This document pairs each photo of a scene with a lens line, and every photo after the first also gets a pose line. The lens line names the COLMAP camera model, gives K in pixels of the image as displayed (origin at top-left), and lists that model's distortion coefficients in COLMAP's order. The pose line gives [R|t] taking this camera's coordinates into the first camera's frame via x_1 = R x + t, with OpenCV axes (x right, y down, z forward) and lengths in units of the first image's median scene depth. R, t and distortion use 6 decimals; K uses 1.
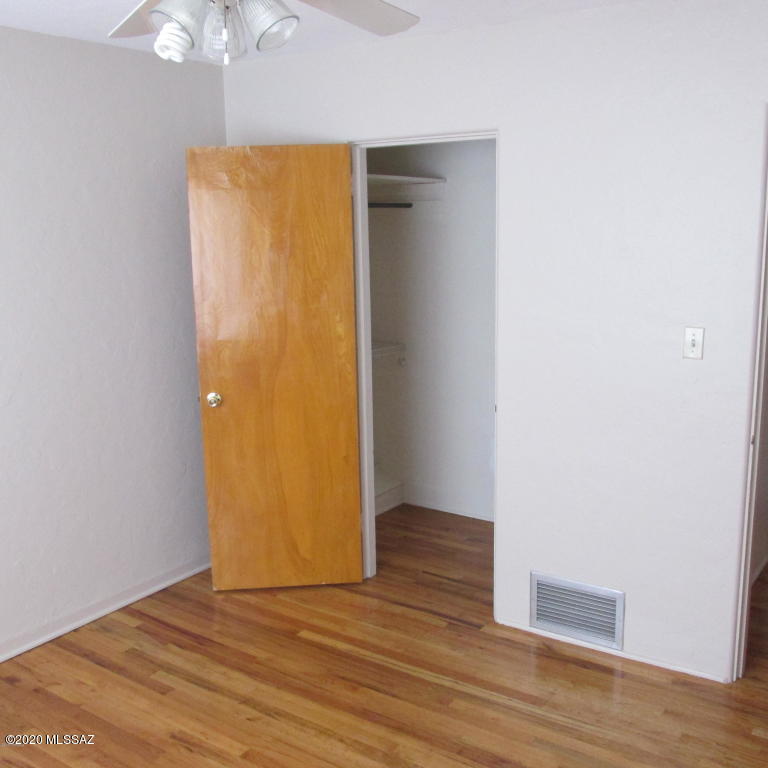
lens RADIAL K [[843.0, 0, 384.0], [0, 843.0, 384.0], [0, 0, 1]] dist [-0.003643, -0.016094]
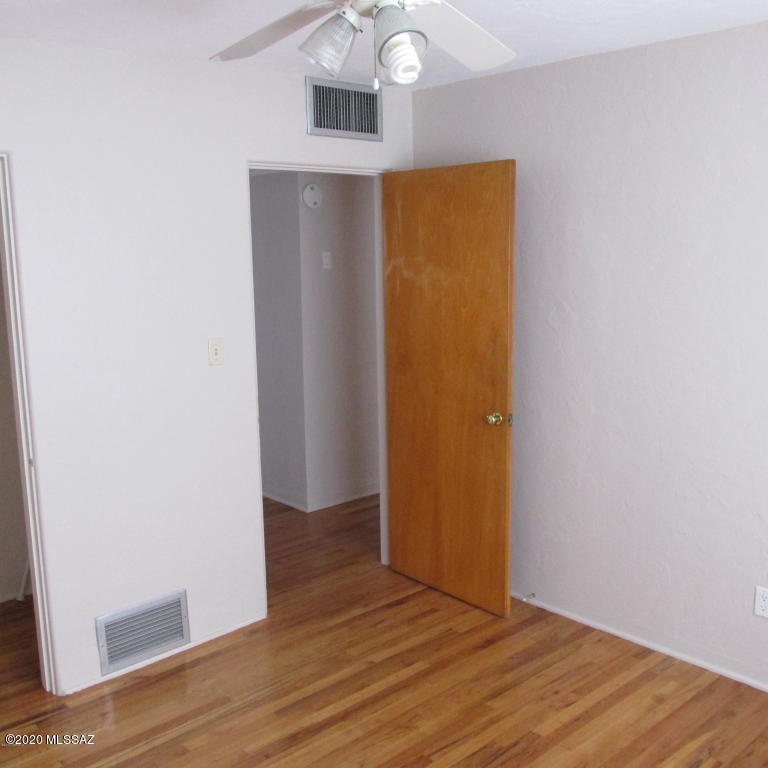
lens RADIAL K [[843.0, 0, 384.0], [0, 843.0, 384.0], [0, 0, 1]] dist [-0.003643, -0.016094]
pose [[0.224723, -0.151331, 0.962600, -0.653992], [0.202040, 0.973635, 0.105898, -0.073560], [-0.953247, 0.170686, 0.249373, 0.425638]]
